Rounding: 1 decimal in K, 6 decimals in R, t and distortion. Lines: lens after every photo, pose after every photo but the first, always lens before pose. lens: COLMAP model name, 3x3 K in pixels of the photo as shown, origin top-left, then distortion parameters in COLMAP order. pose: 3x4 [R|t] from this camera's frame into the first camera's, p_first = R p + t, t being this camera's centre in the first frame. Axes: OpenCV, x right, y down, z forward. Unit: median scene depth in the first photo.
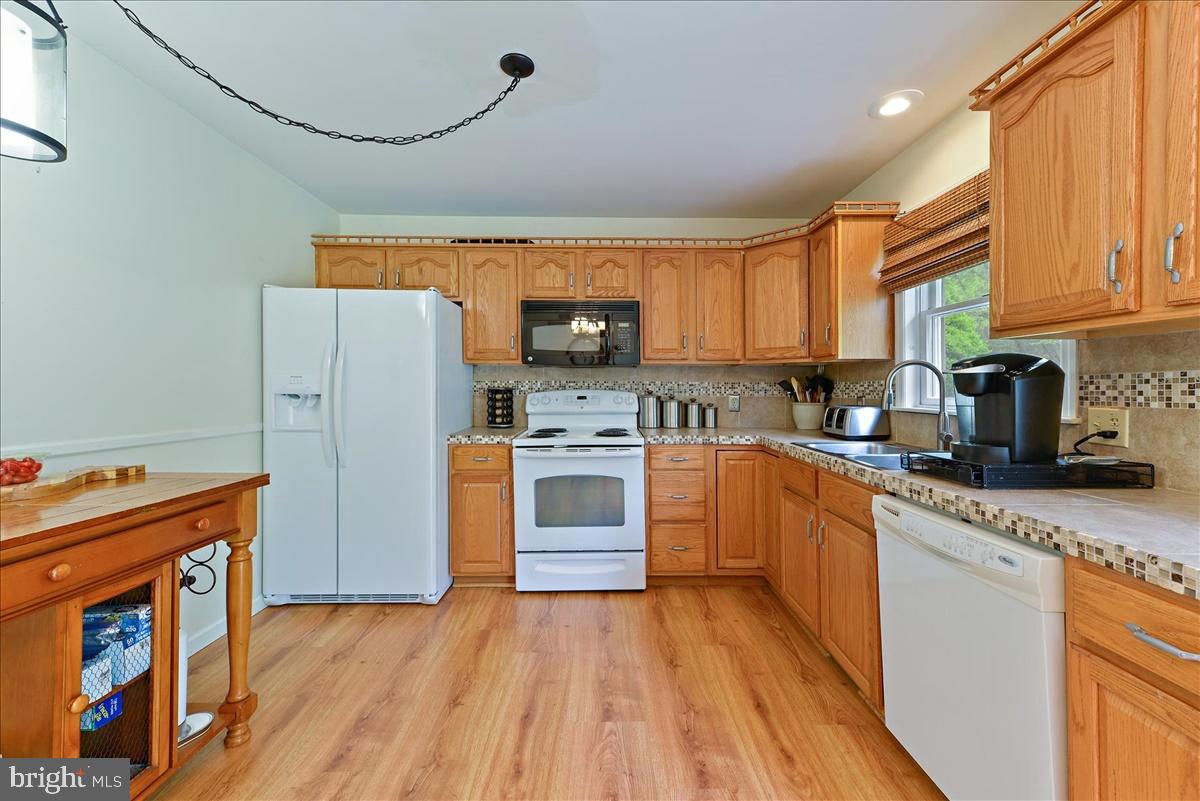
lens RADIAL K [[470.8, 0, 614.6], [0, 470.8, 393.5], [0, 0, 1]] dist [0.015393, -0.000344]
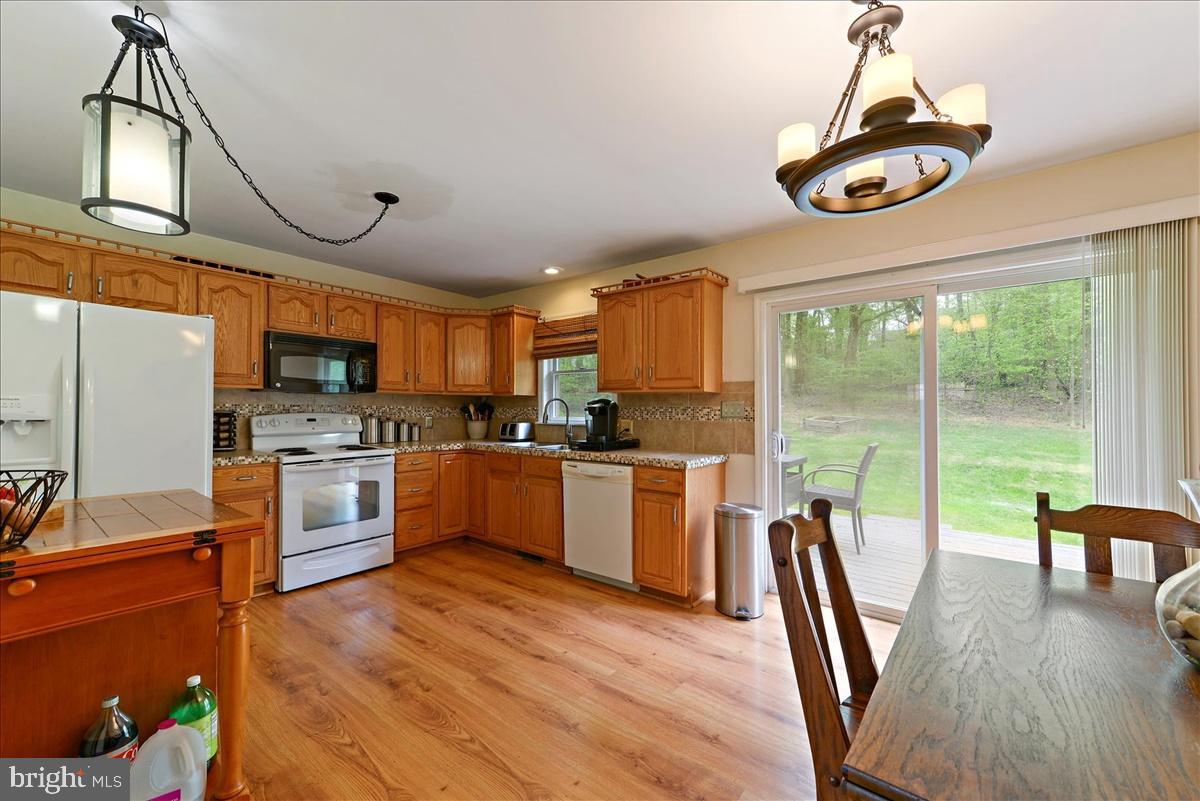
lens RADIAL K [[470.8, 0, 598.8], [0, 470.8, 418.0], [0, 0, 1]] dist [0.015393, -0.000344]
pose [[0.635662, -0.010964, 0.771890, -0.599572], [0.004240, 0.999934, 0.010711, -0.005718], [-0.771956, -0.003535, 0.635666, -0.301339]]
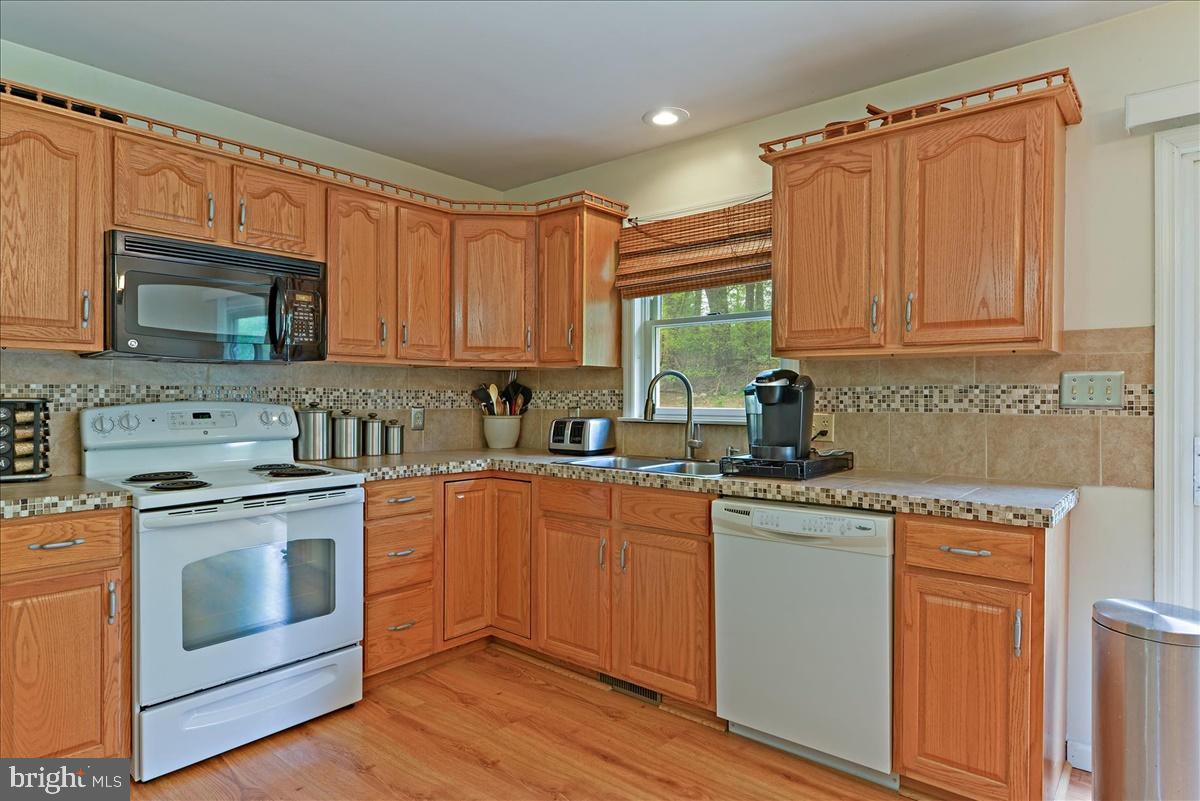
lens RADIAL K [[688.5, 0, 593.2], [0, 688.5, 407.3], [0, 0, 1]] dist [0.009844, -0.005508]
pose [[0.665329, -0.012018, 0.746454, -0.445480], [0.008824, 0.999927, 0.008234, -0.004133], [-0.746498, 0.001109, 0.665386, 0.106756]]
